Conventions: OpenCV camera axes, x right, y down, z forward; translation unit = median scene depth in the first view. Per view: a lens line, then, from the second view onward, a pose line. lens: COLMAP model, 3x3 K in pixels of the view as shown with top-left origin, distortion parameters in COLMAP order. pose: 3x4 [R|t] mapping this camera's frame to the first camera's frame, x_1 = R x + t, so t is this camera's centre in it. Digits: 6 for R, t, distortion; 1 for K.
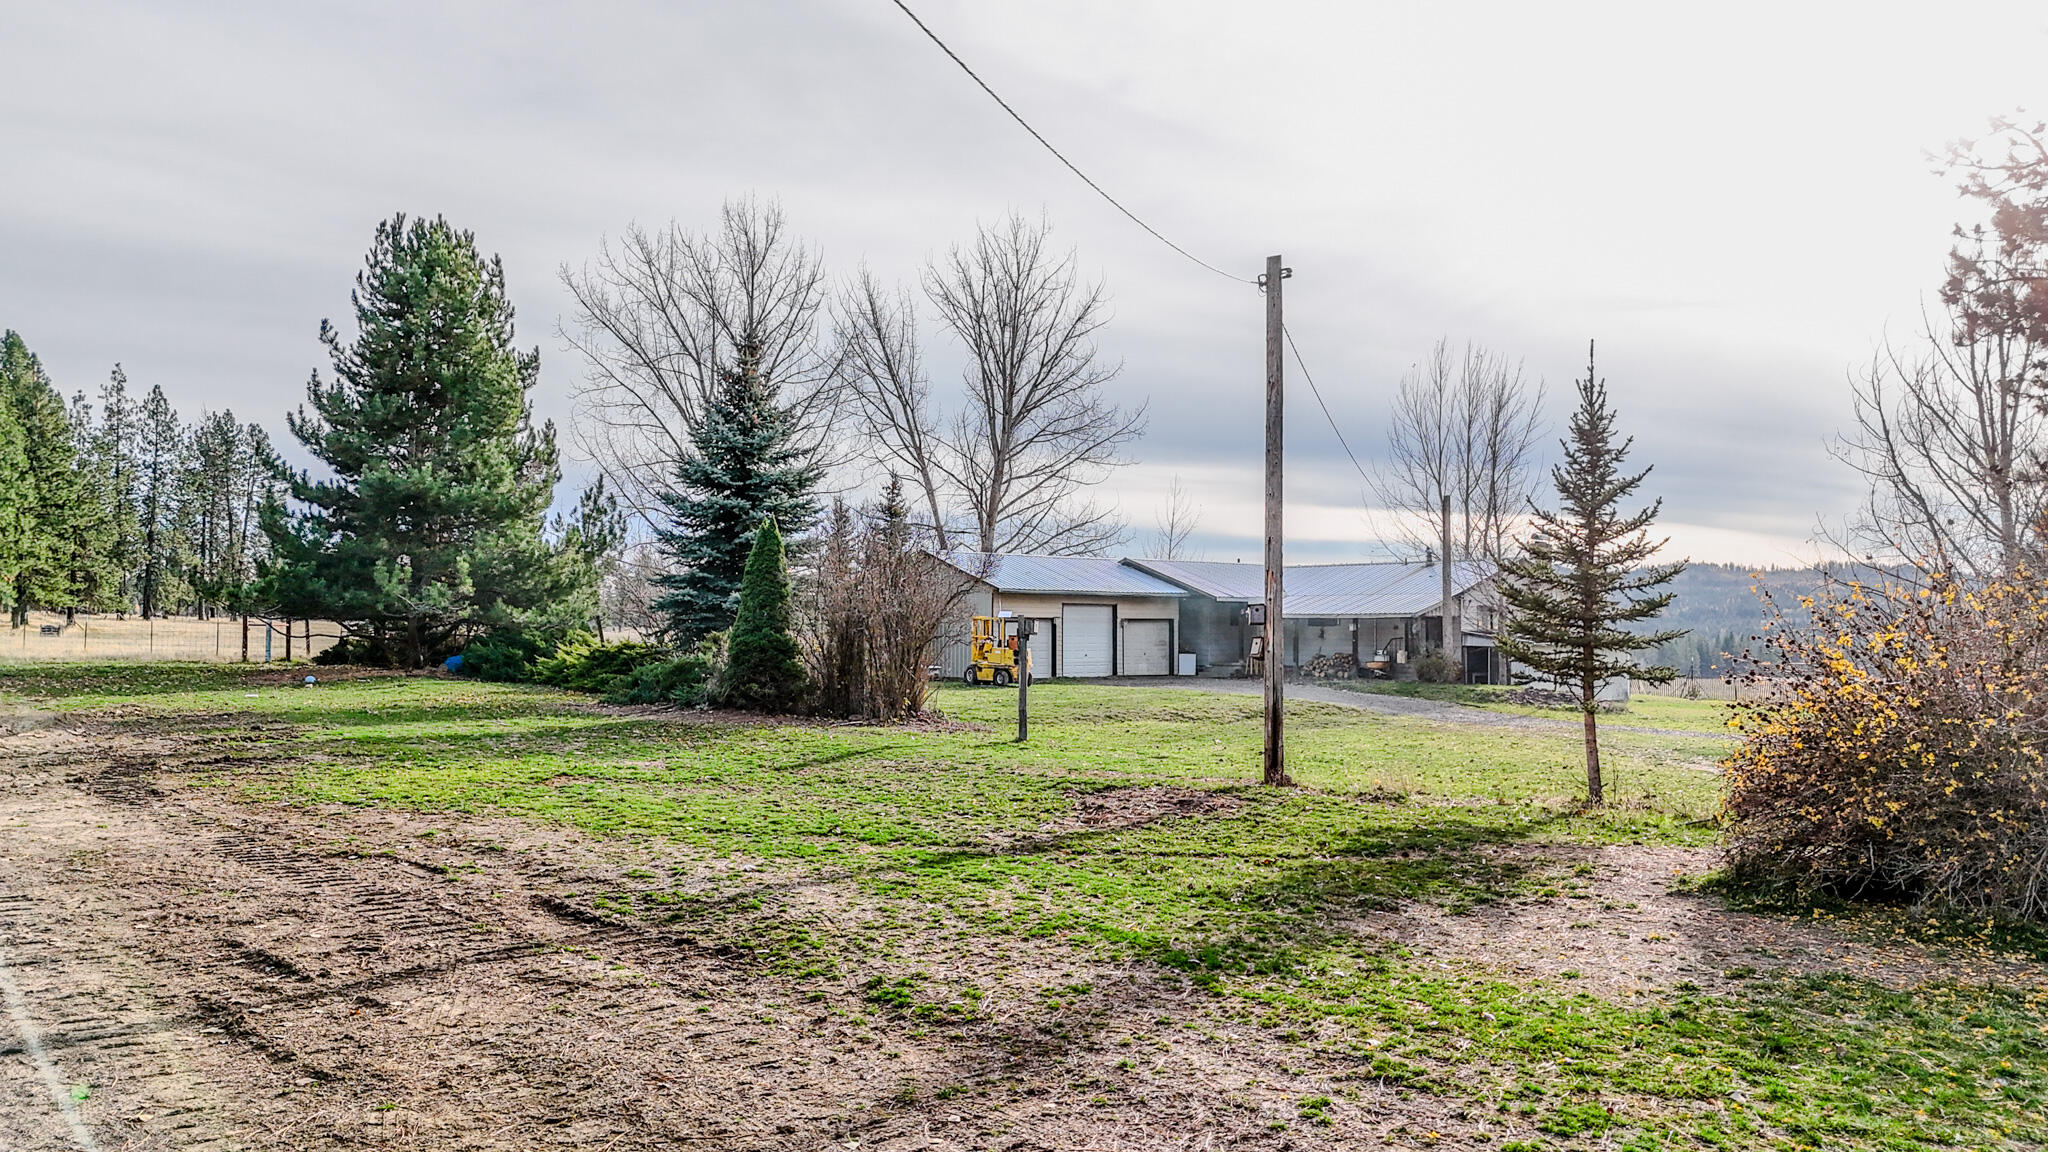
lens RADIAL K [[1478.8, 0, 1024.0], [0, 1478.8, 576.0], [0, 0, 1]] dist [0.096834, -0.138721]
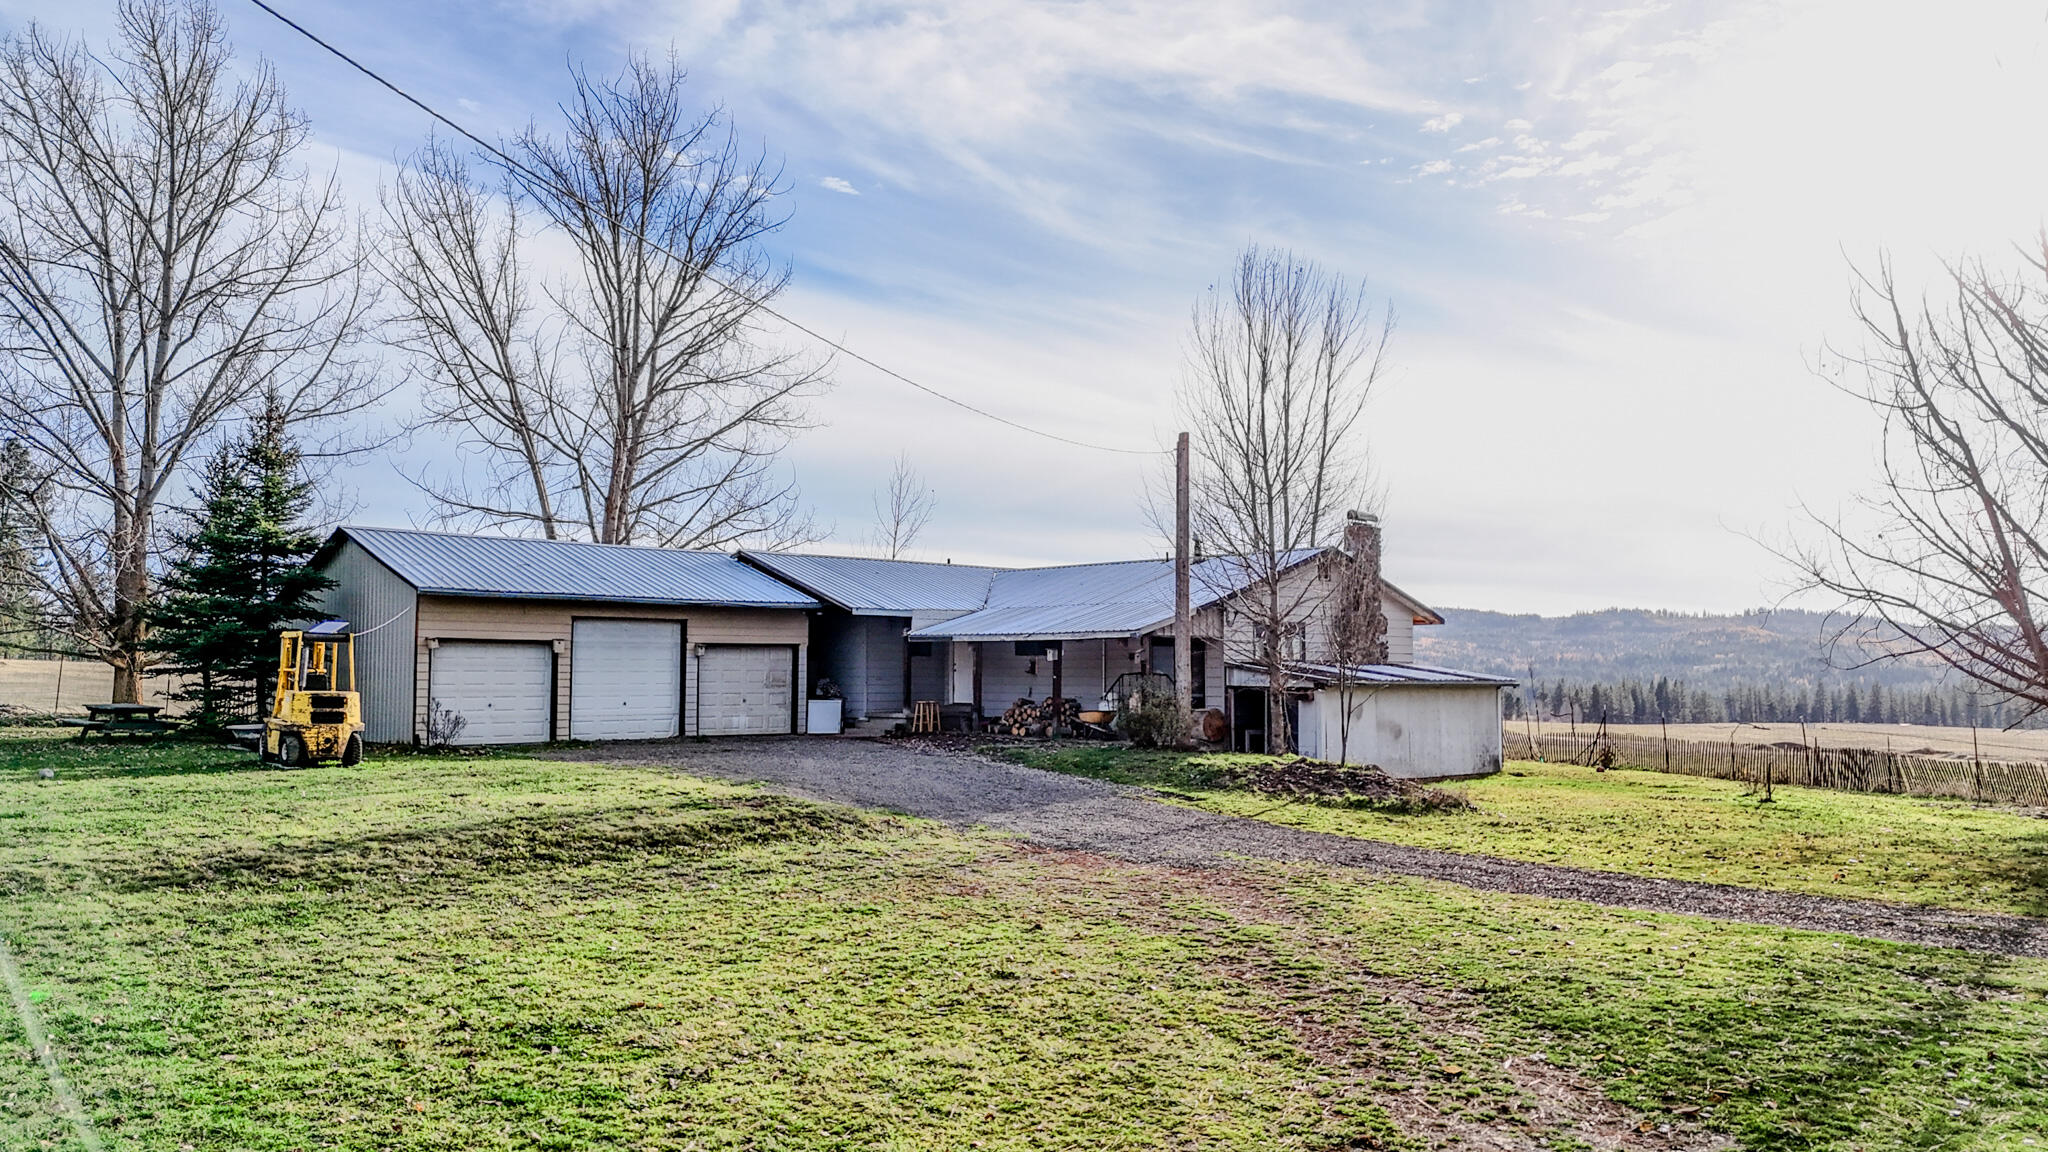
lens RADIAL K [[1478.8, 0, 1024.0], [0, 1478.8, 576.0], [0, 0, 1]] dist [0.096834, -0.138721]
pose [[0.999324, 0.003413, 0.036591, 0.186911], [-0.002321, 0.999551, -0.029867, 0.020049], [-0.036677, 0.029762, 0.998884, 0.390102]]
